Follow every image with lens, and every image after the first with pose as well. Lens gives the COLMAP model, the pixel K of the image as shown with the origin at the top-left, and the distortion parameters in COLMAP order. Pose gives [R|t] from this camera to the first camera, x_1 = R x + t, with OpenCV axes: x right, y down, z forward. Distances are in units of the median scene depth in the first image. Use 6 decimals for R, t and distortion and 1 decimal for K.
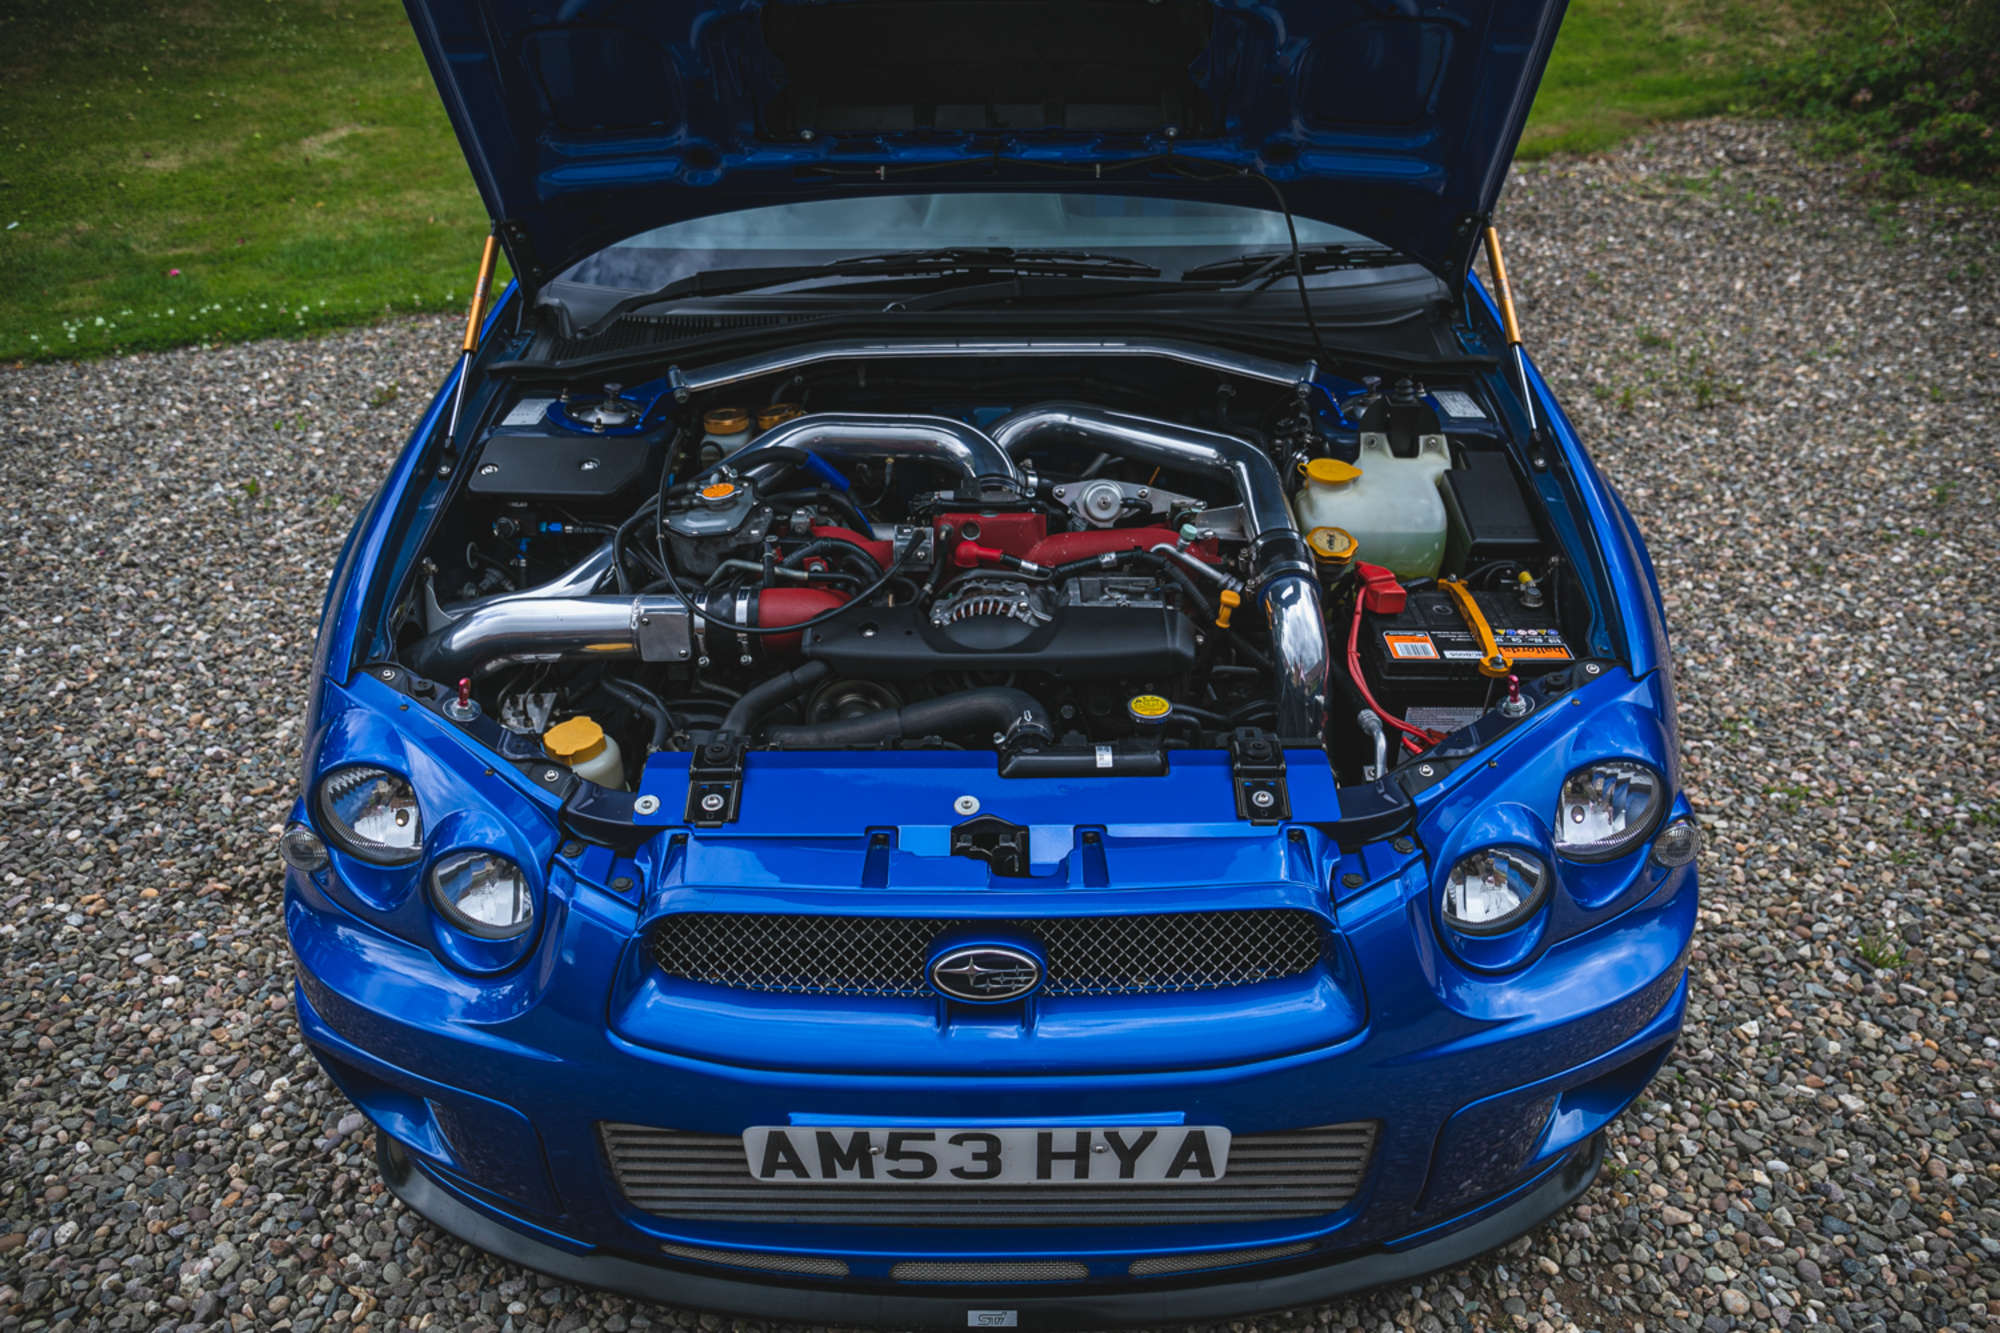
lens RADIAL K [[1390.8, 0, 1000.0], [0, 1390.8, 666.5], [0, 0, 1]] dist [-0.079948, 0.003289]
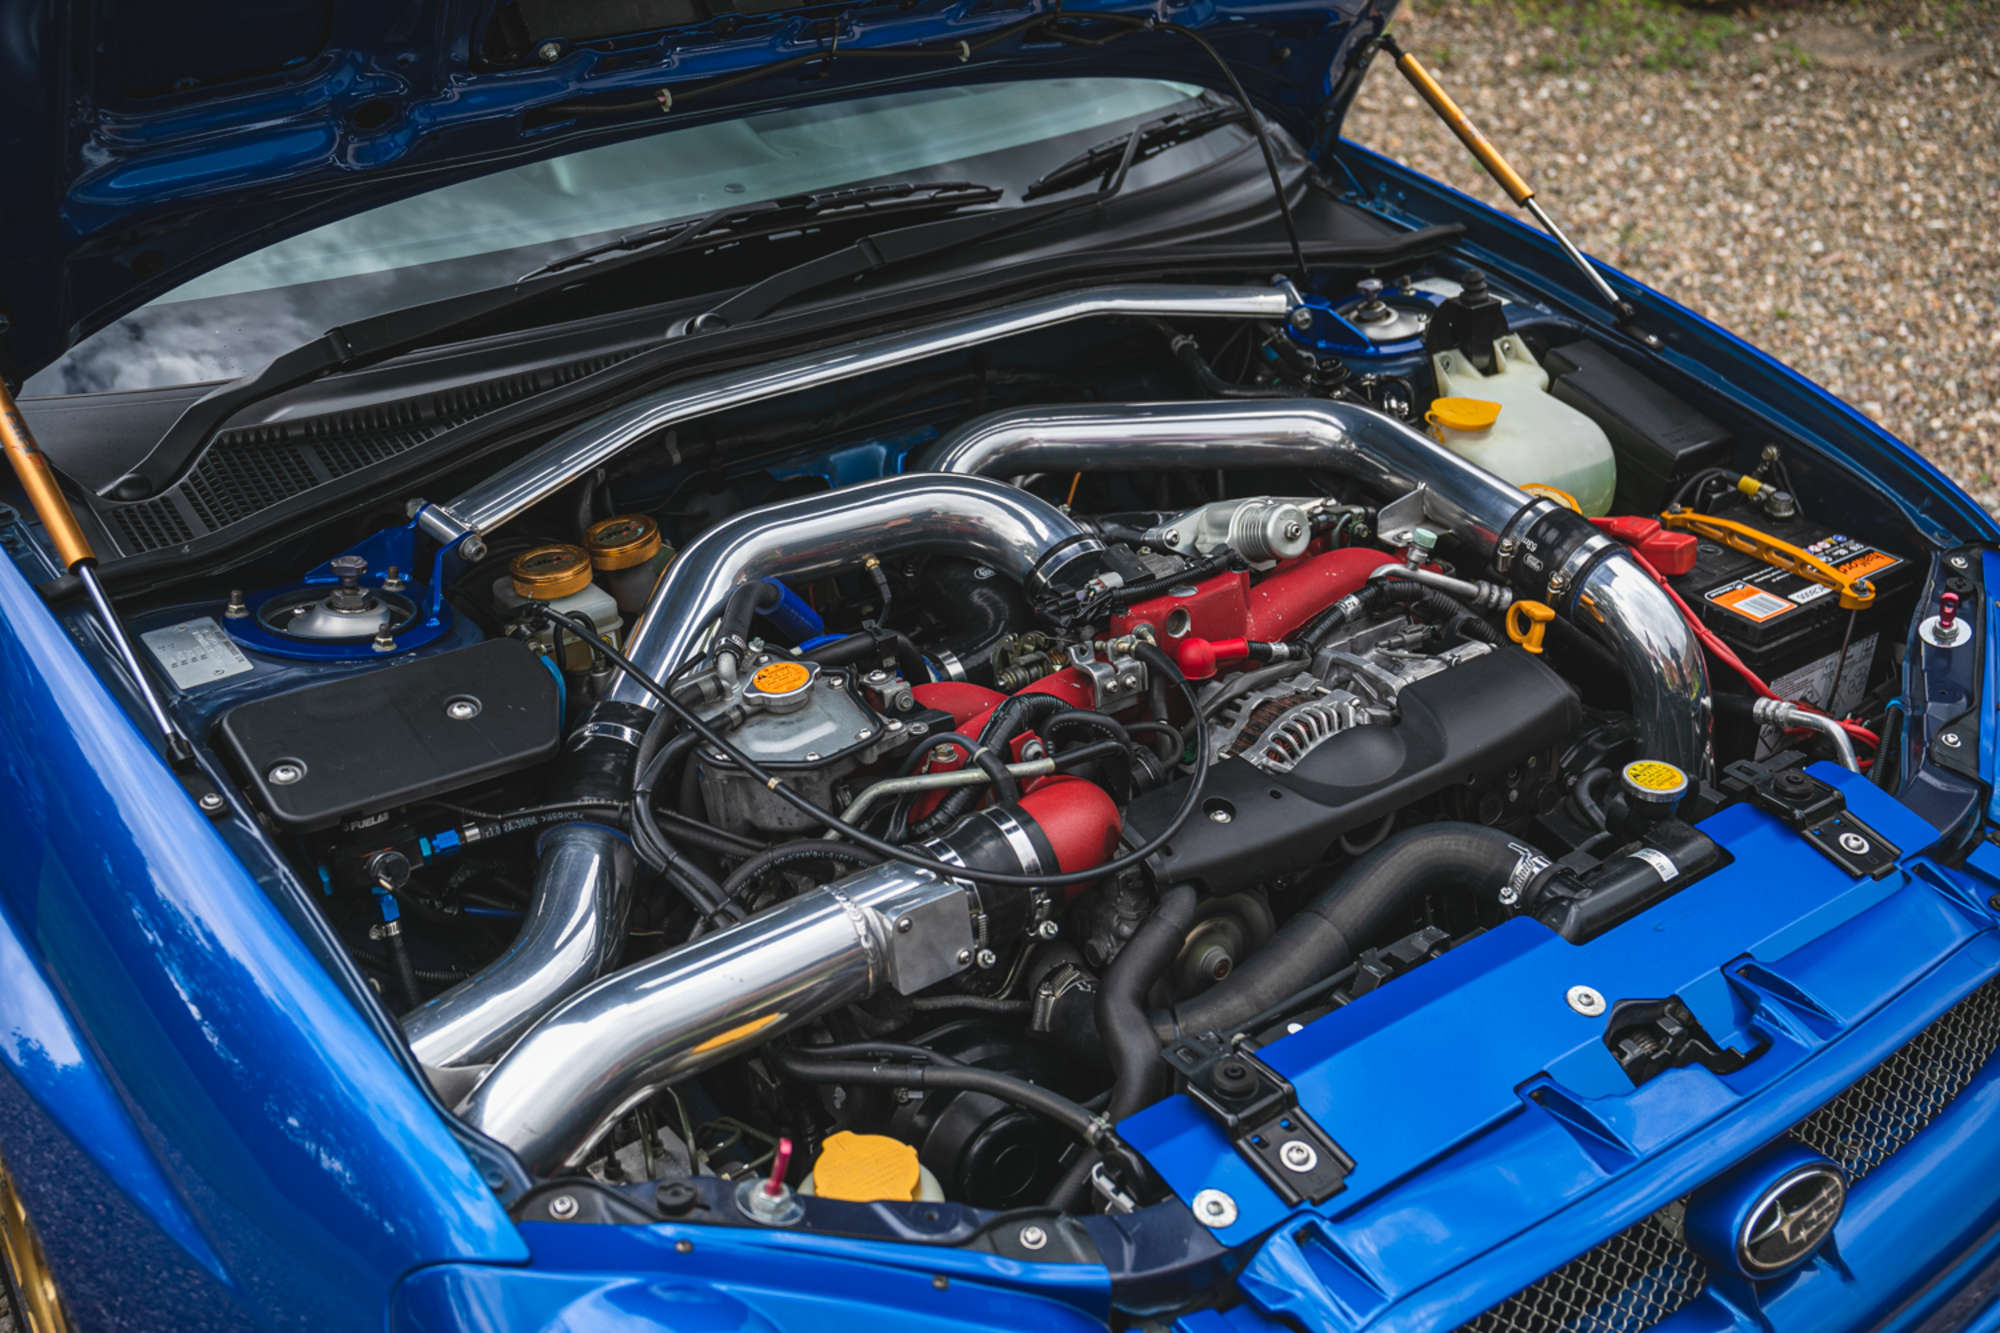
lens RADIAL K [[2048.2, 0, 1000.0], [0, 2048.2, 666.5], [0, 0, 1]] dist [-0.017314, 0.006329]
pose [[0.810263, -0.280425, 0.514622, -0.534590], [0.304479, 0.951712, 0.039205, -0.130740], [-0.500766, 0.124925, 0.856521, 0.230345]]
